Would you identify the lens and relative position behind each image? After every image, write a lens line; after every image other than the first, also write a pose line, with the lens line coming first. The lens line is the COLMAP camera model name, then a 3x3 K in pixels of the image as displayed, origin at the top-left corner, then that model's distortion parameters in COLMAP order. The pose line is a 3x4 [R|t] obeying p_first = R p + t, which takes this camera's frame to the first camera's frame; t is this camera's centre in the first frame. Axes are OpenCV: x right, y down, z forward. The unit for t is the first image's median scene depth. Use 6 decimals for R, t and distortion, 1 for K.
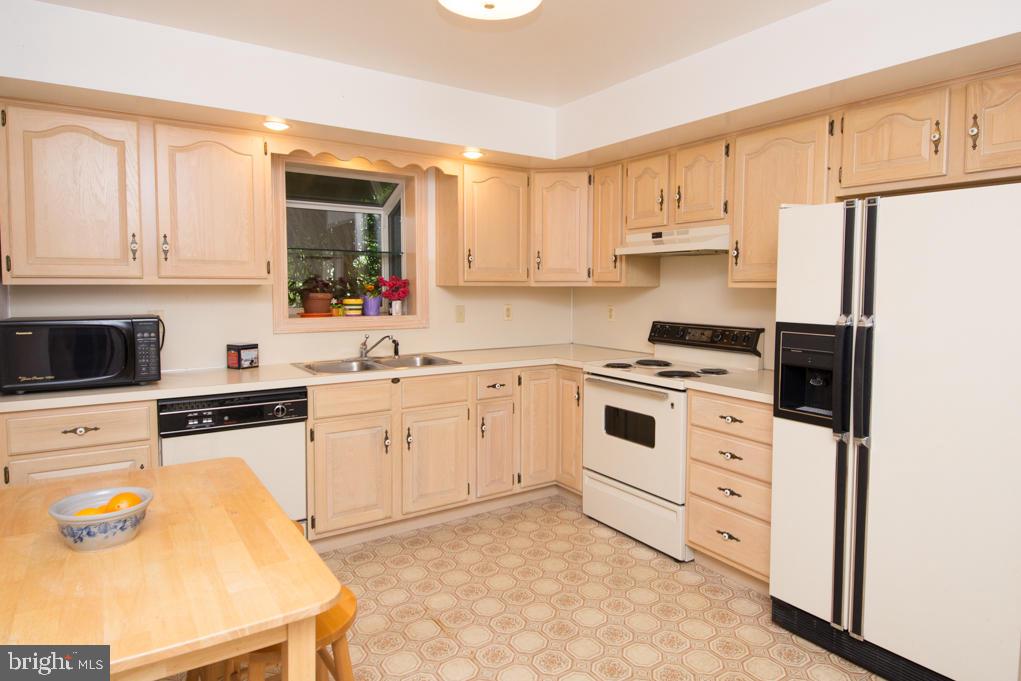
lens RADIAL K [[586.3, 0, 496.5], [0, 586.3, 318.8], [0, 0, 1]] dist [0.002941, 0.000208]
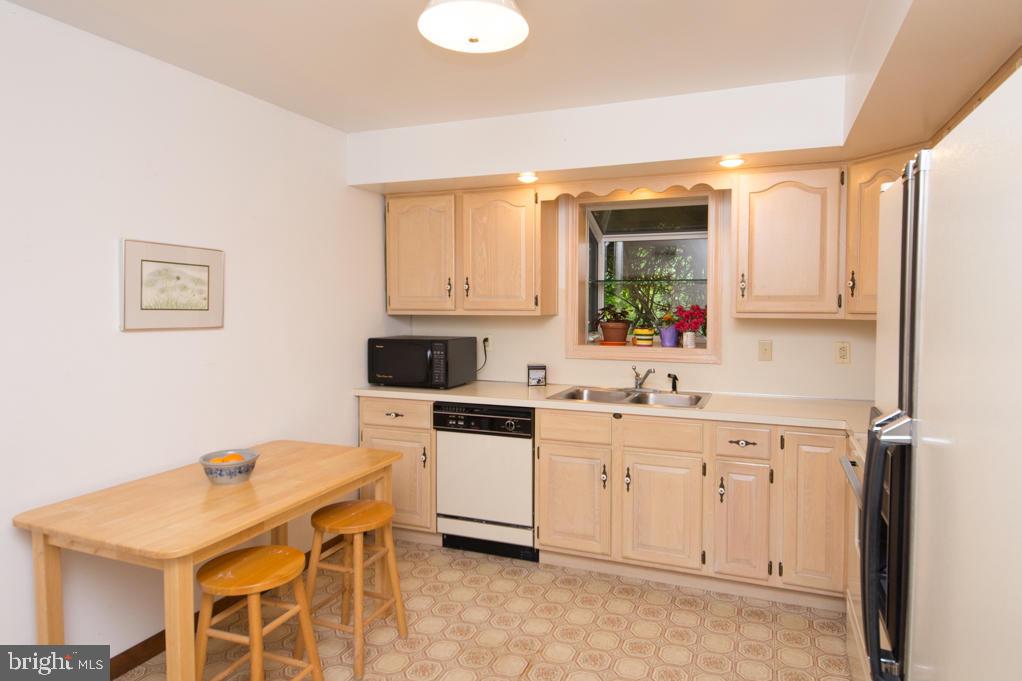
lens RADIAL K [[563.0, 0, 511.2], [0, 563.0, 326.2], [0, 0, 1]] dist [0.004180, 0.000331]
pose [[0.599020, 0.027193, -0.800272, 0.452202], [-0.043988, 0.999032, 0.001021, -0.034903], [0.799525, 0.034591, 0.599636, 0.289945]]
